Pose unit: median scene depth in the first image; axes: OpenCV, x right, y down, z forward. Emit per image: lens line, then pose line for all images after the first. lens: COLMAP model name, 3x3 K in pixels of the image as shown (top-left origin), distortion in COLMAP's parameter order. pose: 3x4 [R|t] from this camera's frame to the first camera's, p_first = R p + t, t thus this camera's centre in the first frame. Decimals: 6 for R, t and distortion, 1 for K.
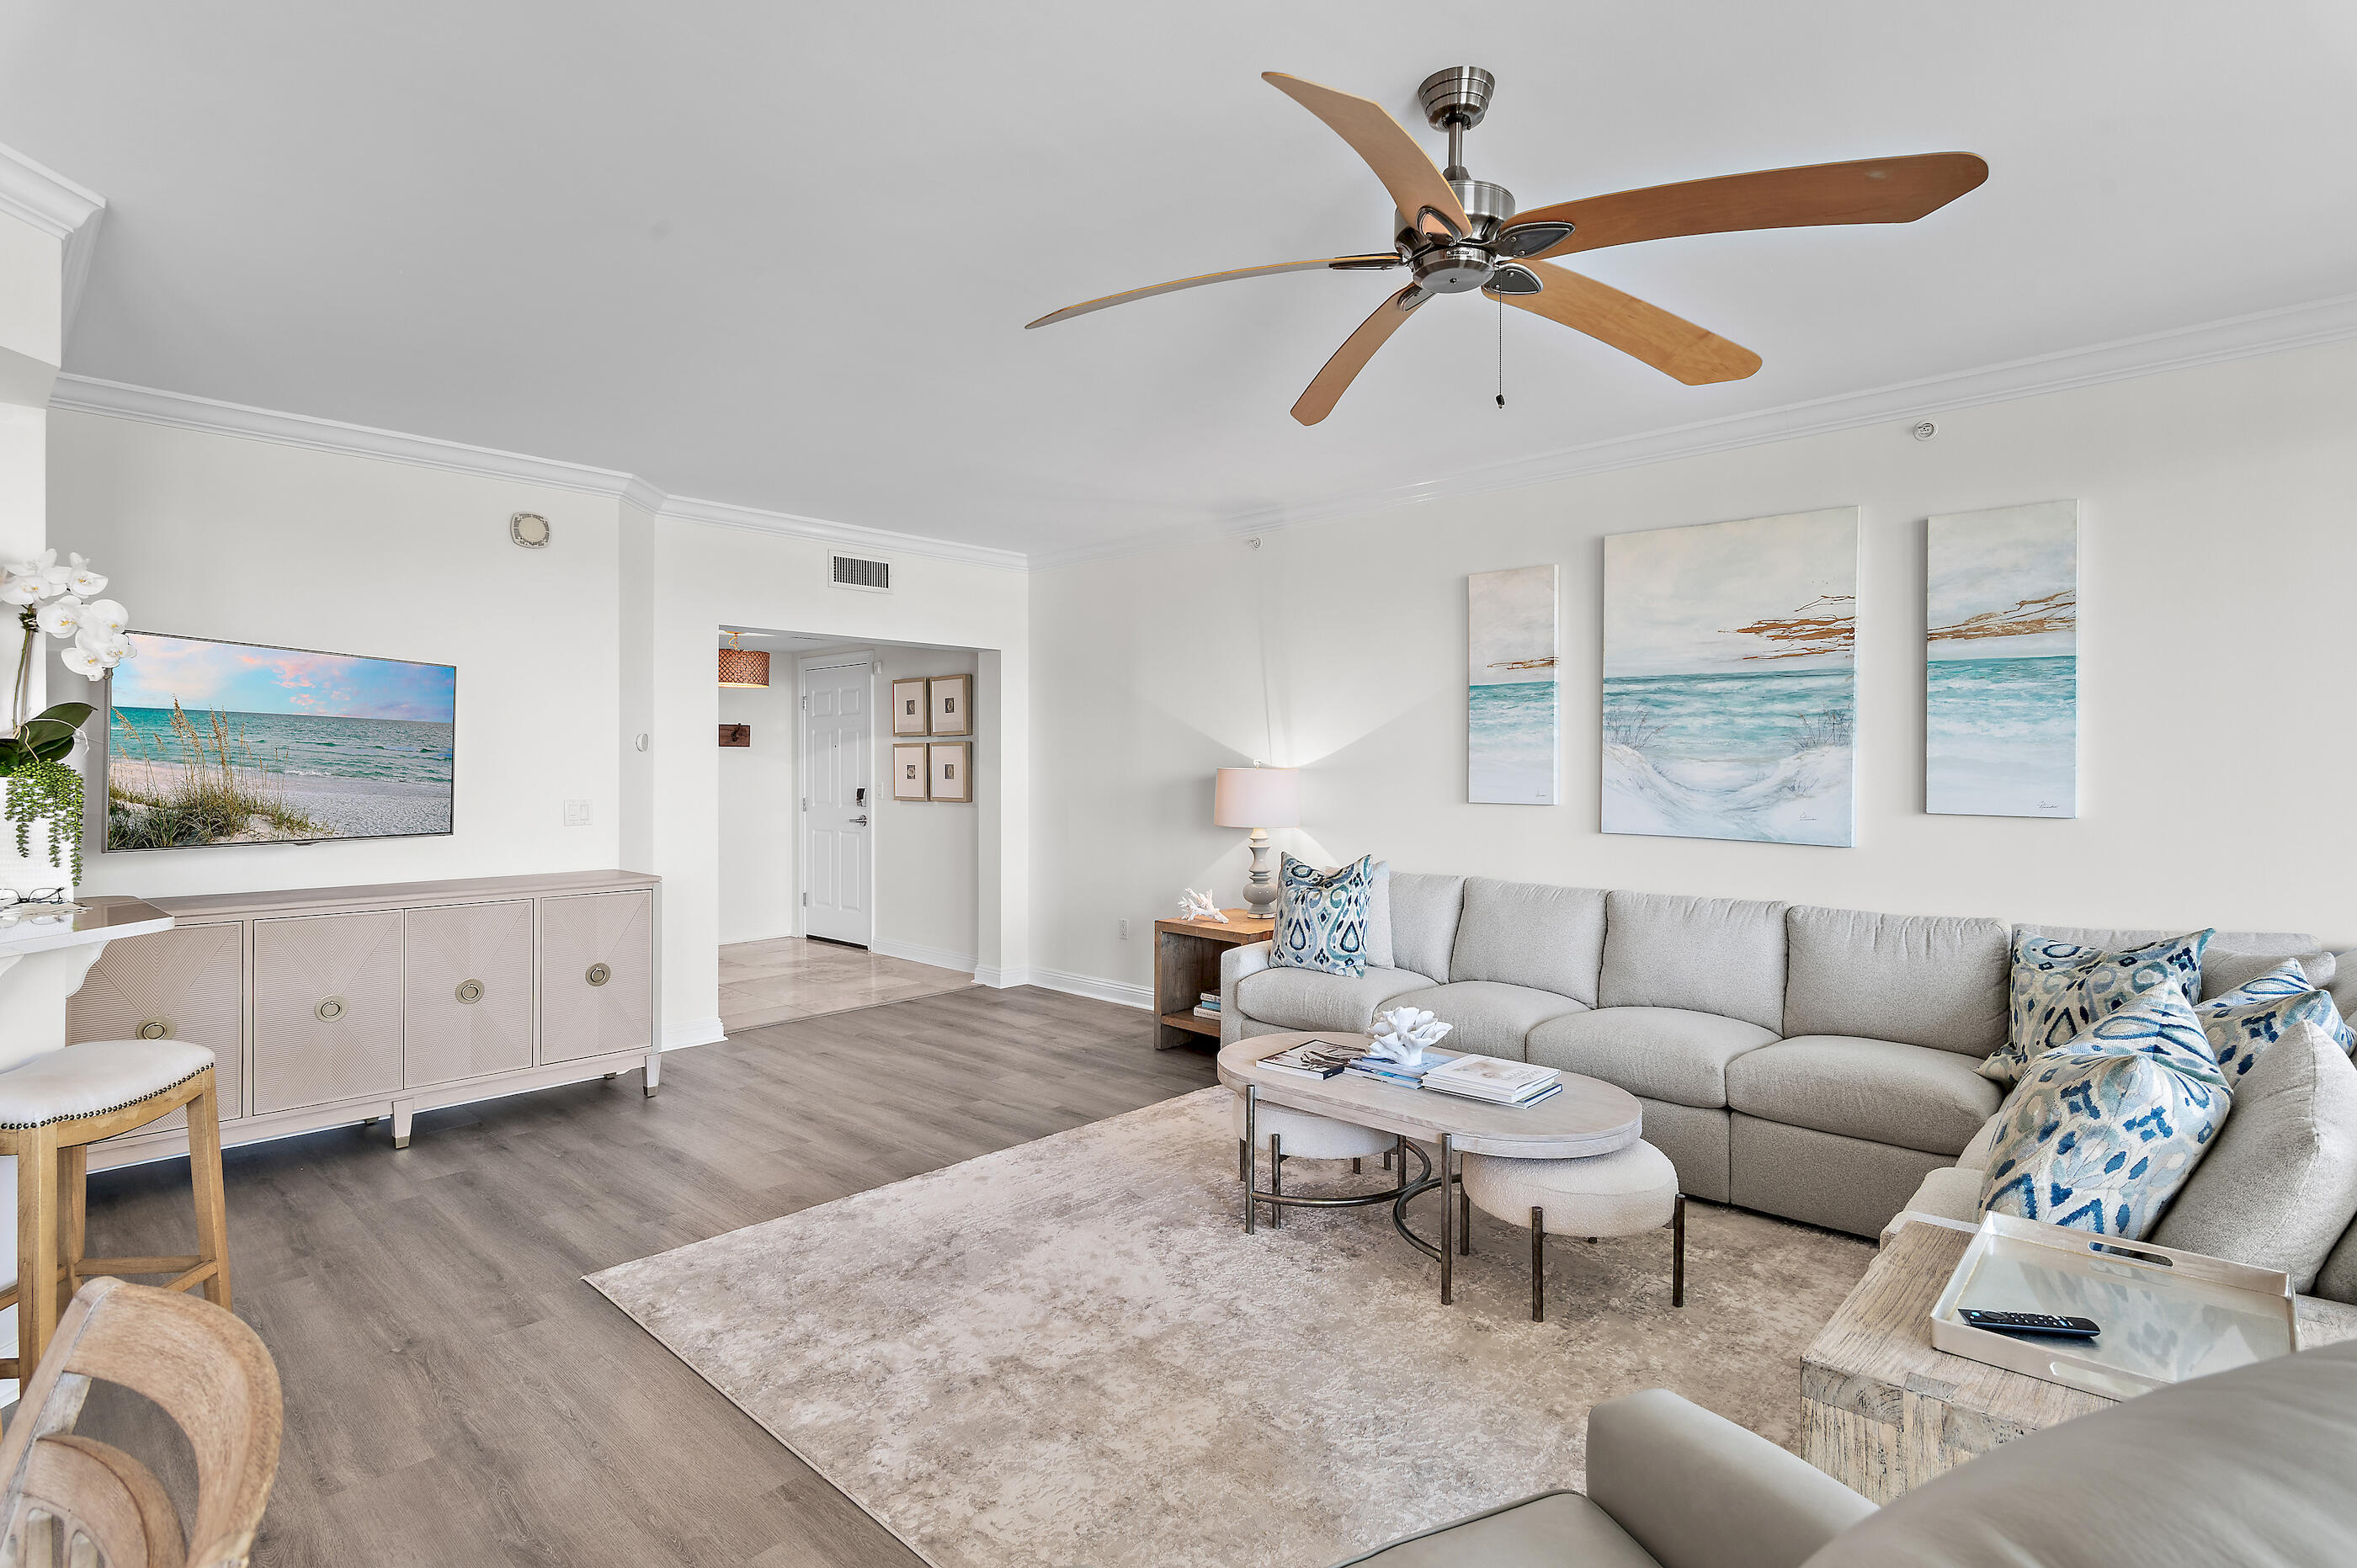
lens RADIAL K [[1151.1, 0, 1184.8], [0, 1151.1, 771.5], [0, 0, 1]] dist [0.001920, 0.001434]
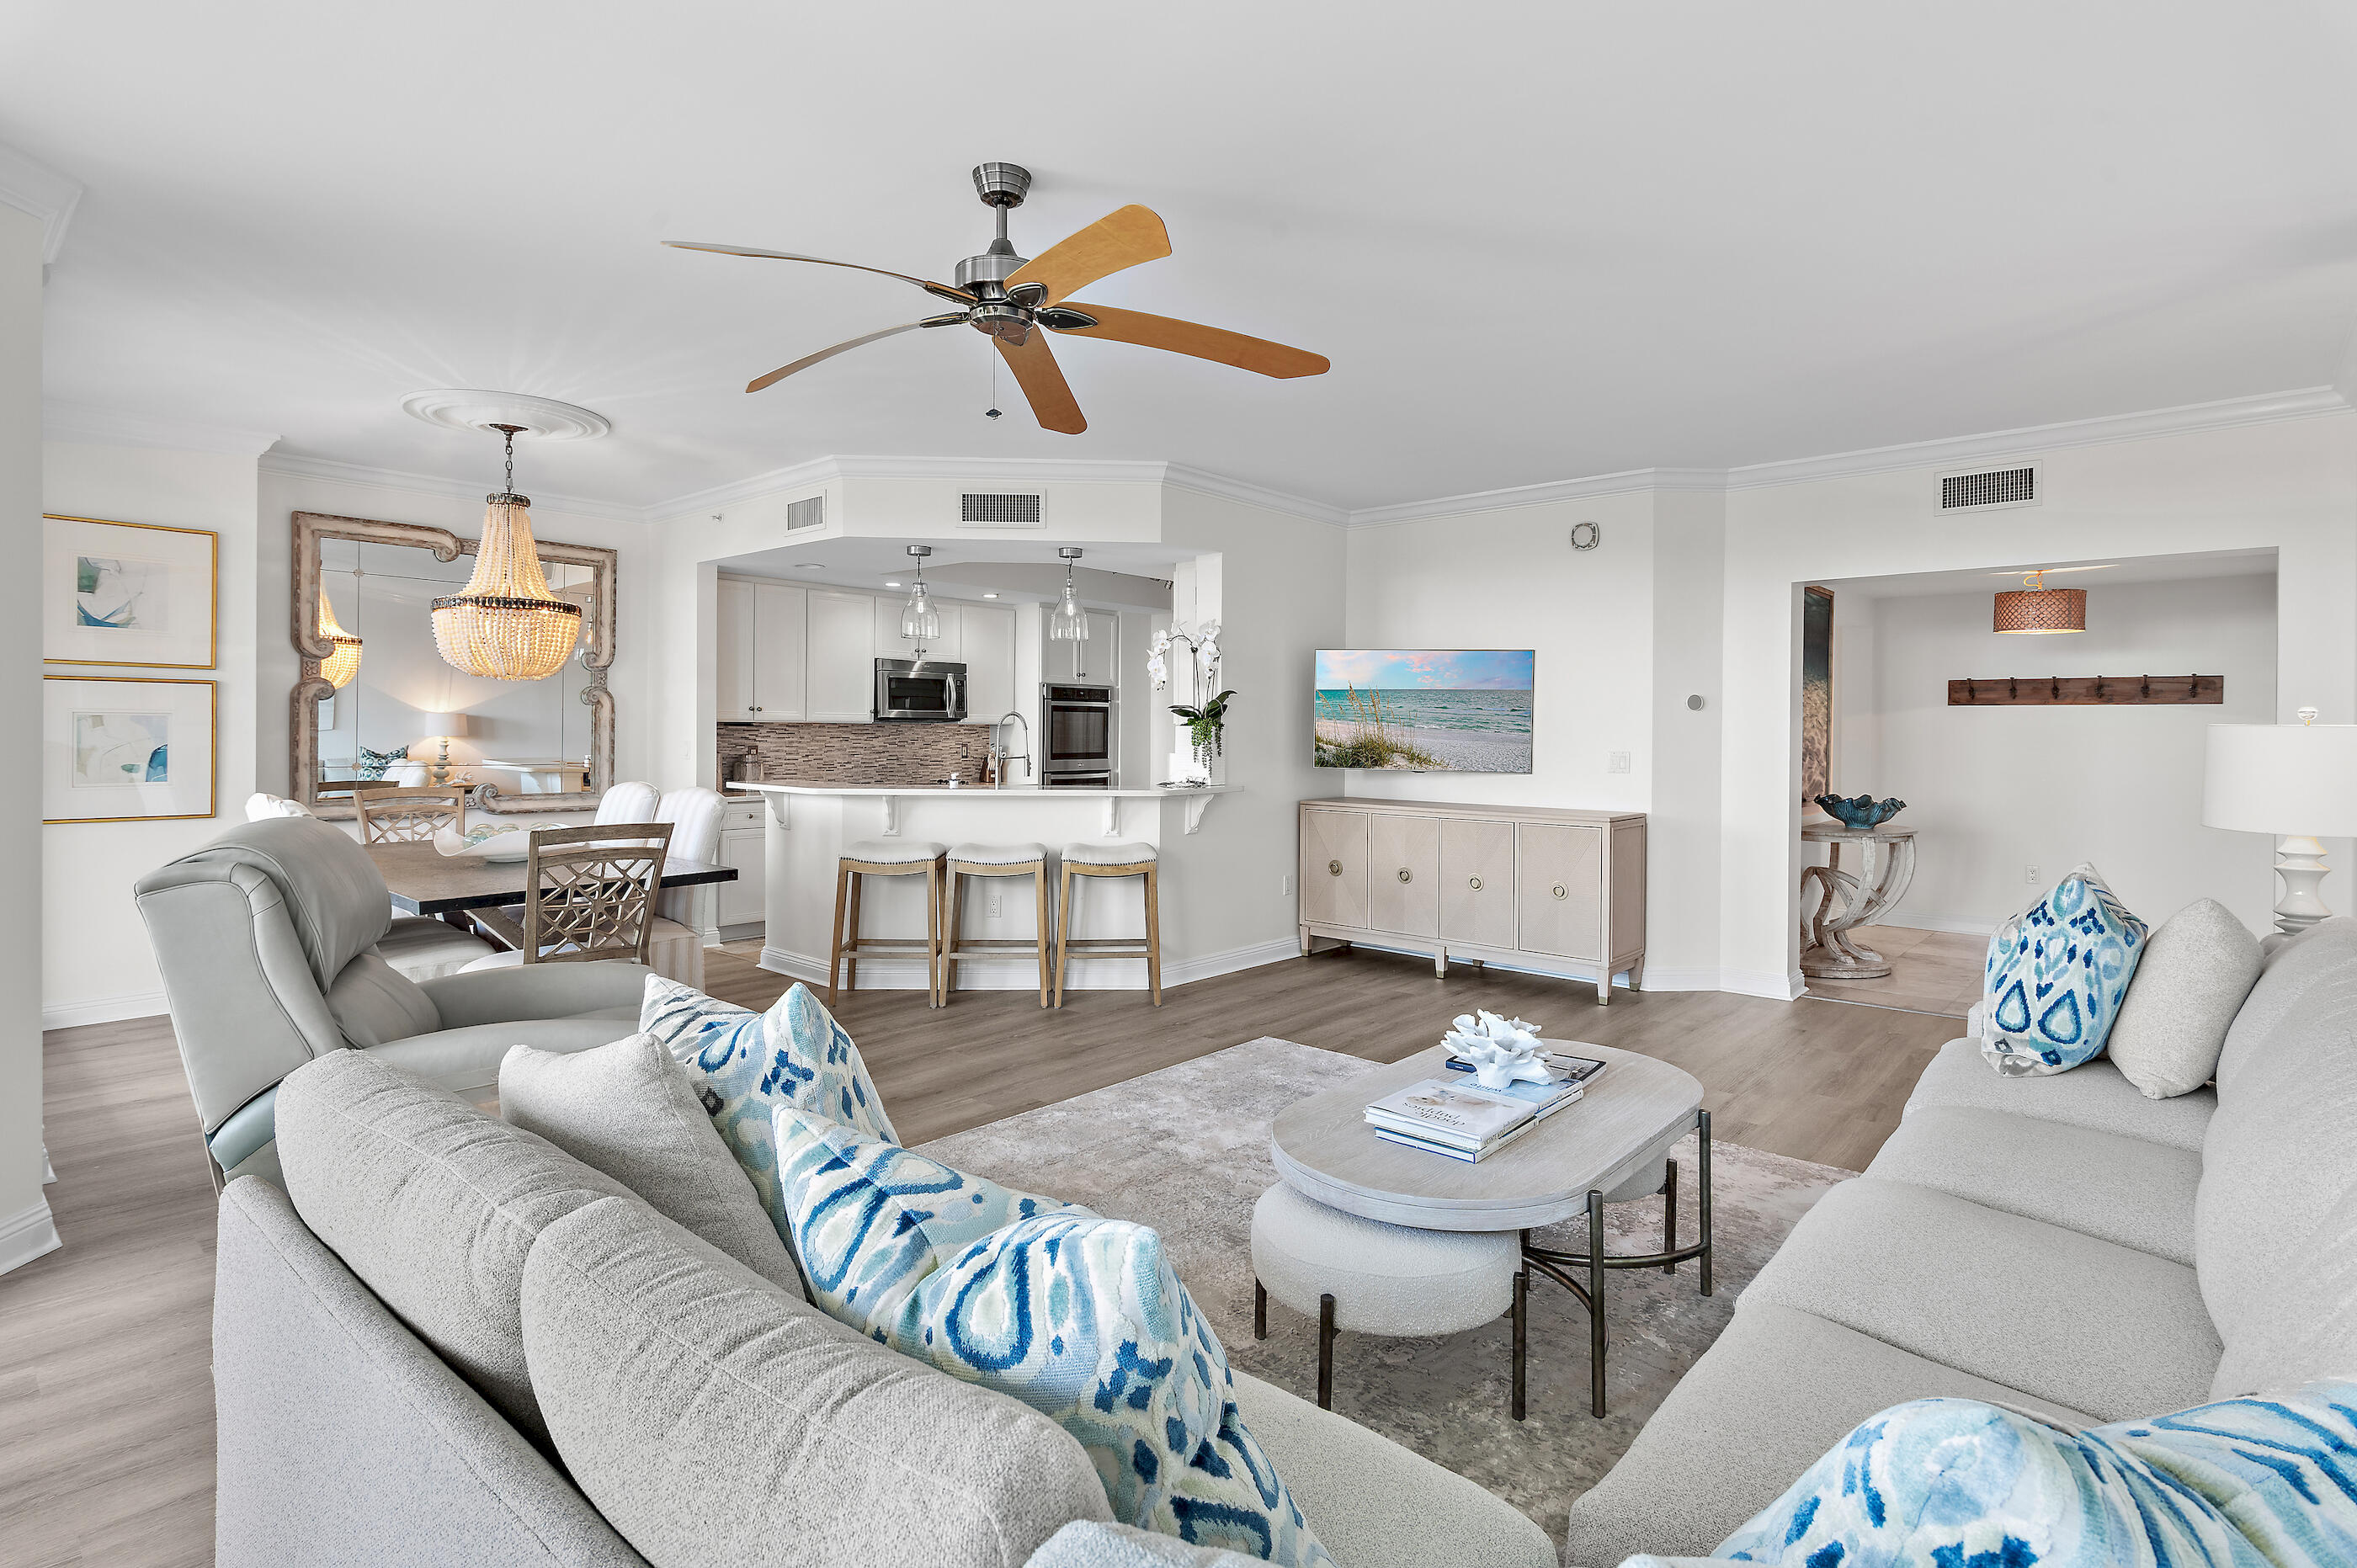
lens RADIAL K [[1159.9, 0, 1180.8], [0, 1159.9, 756.4], [0, 0, 1]] dist [-0.000588, -0.000098]
pose [[0.029698, 0.020795, -0.999343, 0.748195], [-0.008183, 0.999755, 0.020560, 0.011294], [0.999525, 0.007567, 0.029860, 0.575856]]
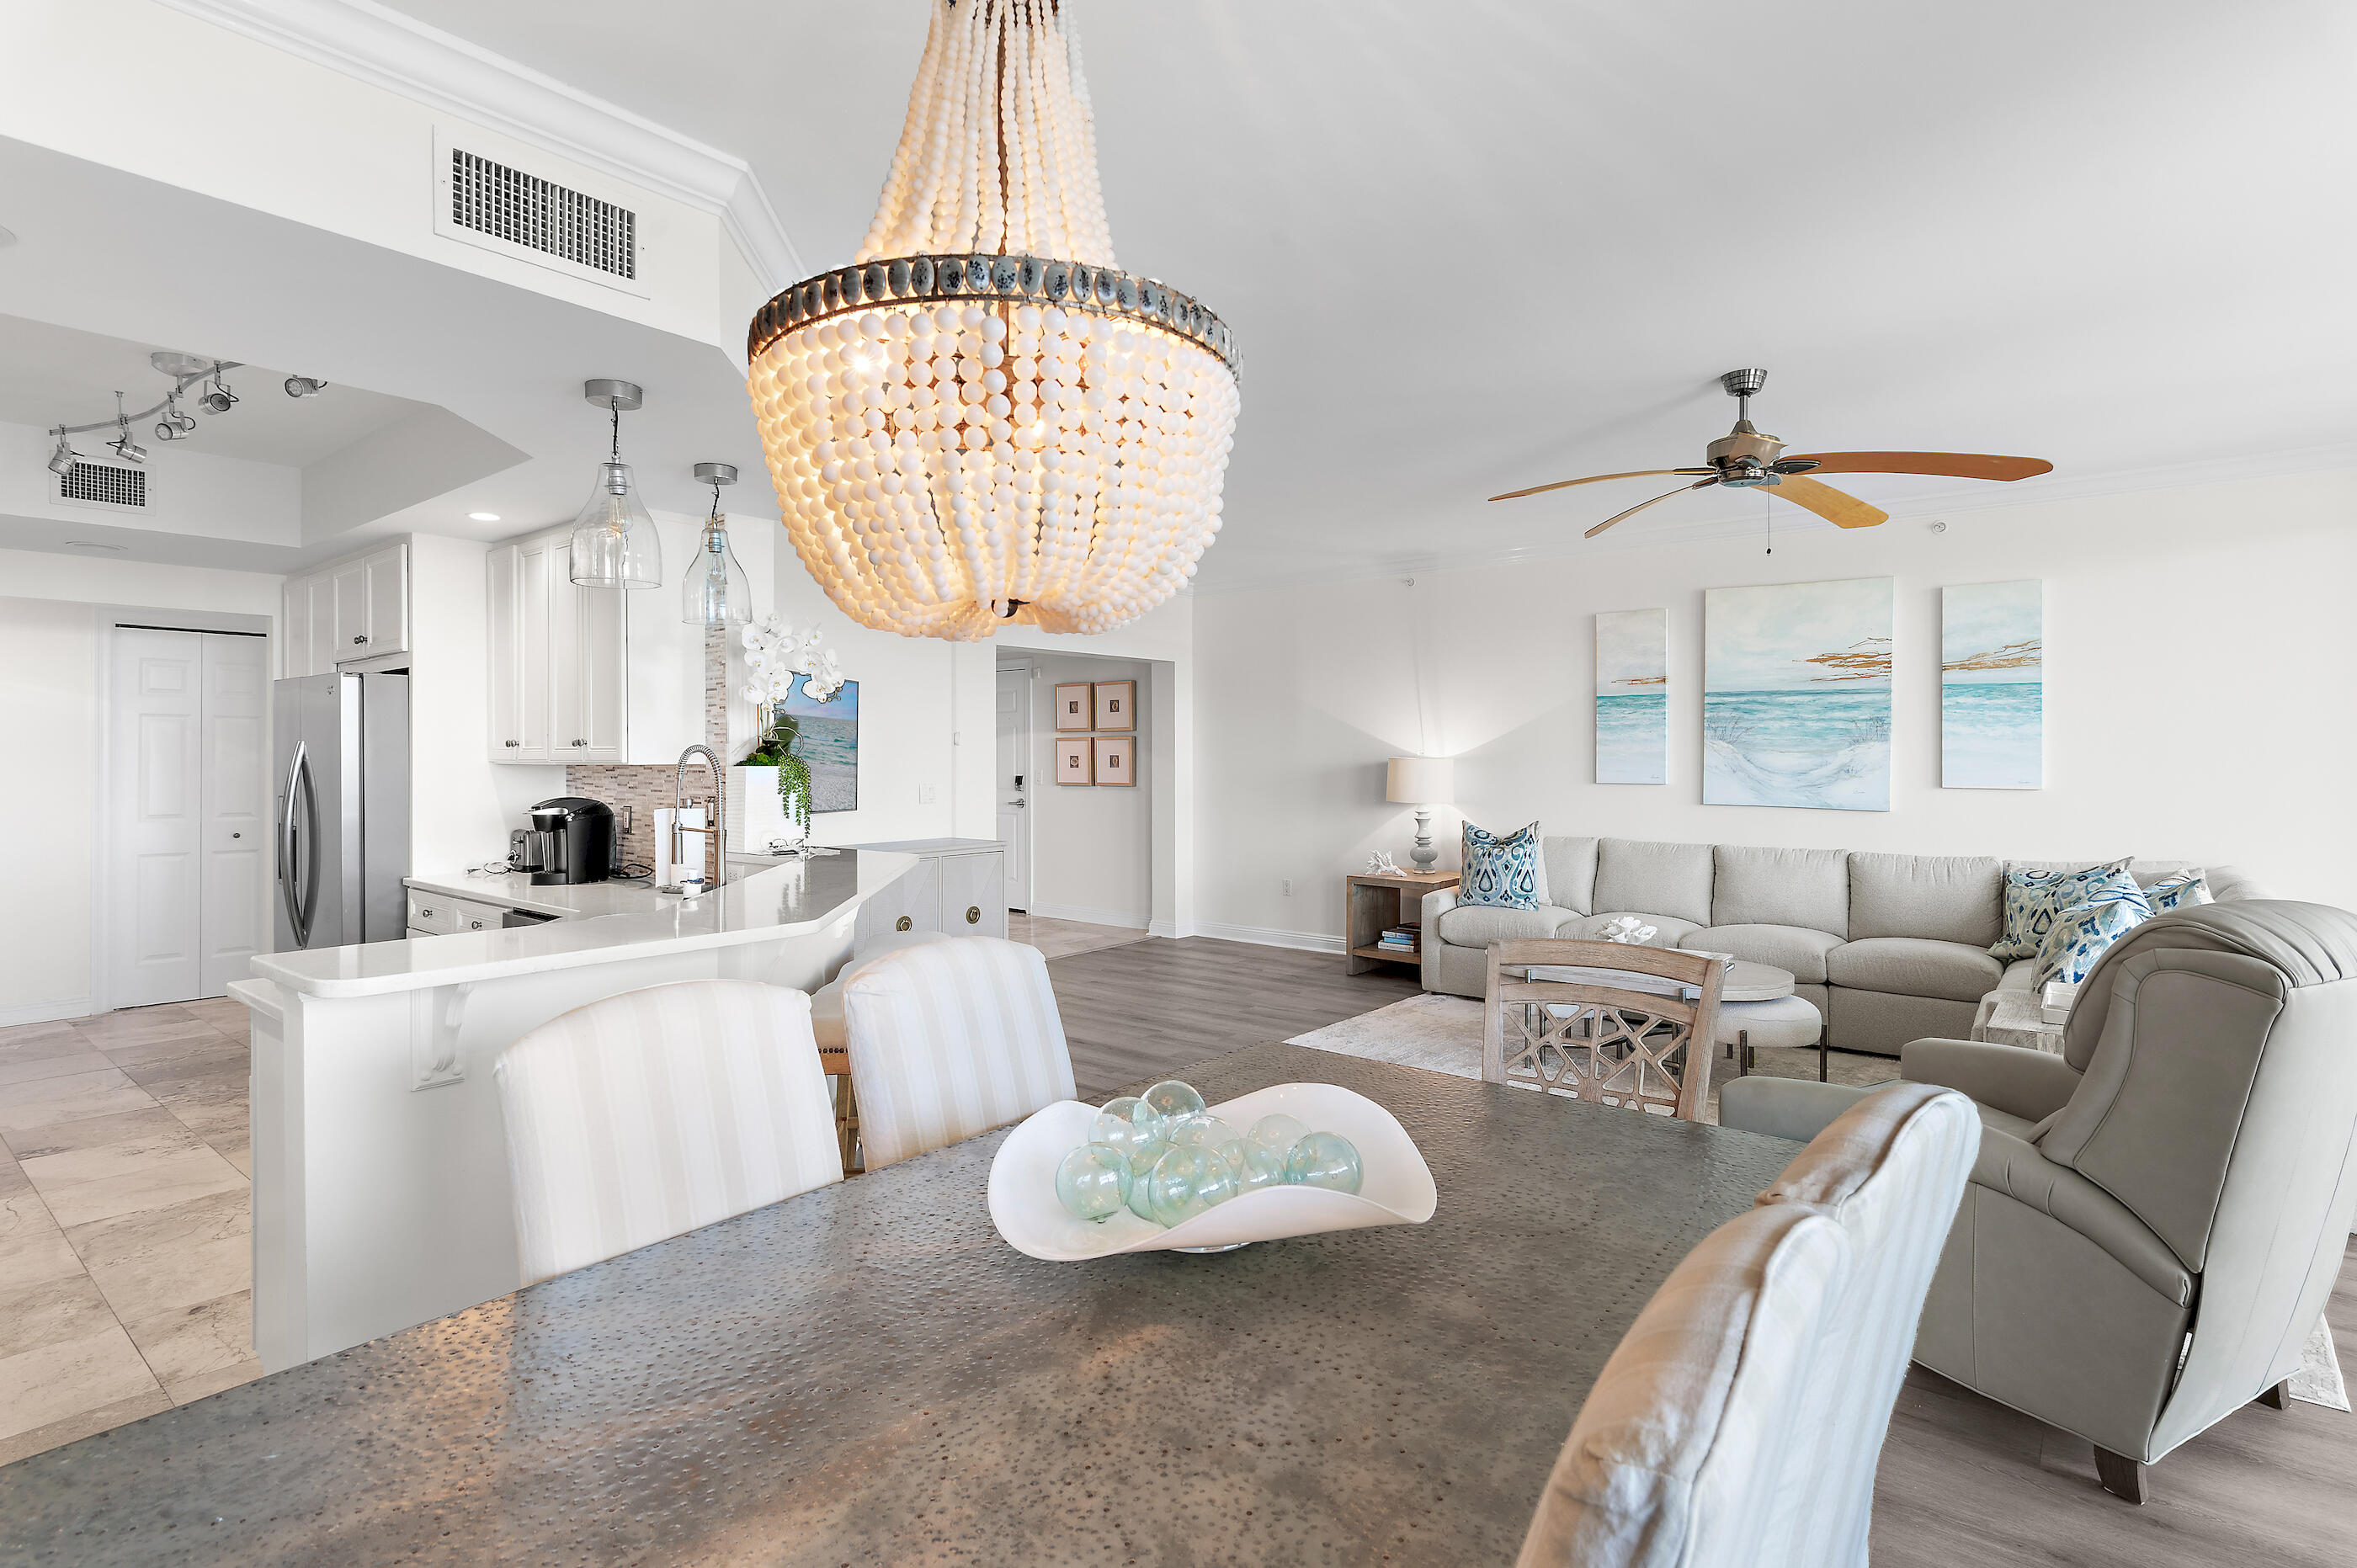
lens RADIAL K [[1159.9, 0, 1180.8], [0, 1159.9, 756.4], [0, 0, 1]] dist [-0.000588, -0.000098]
pose [[0.997546, -0.002365, 0.069972, -0.377871], [0.002626, 0.999990, -0.003637, -0.000671], [-0.069963, 0.003812, 0.997542, -0.360212]]
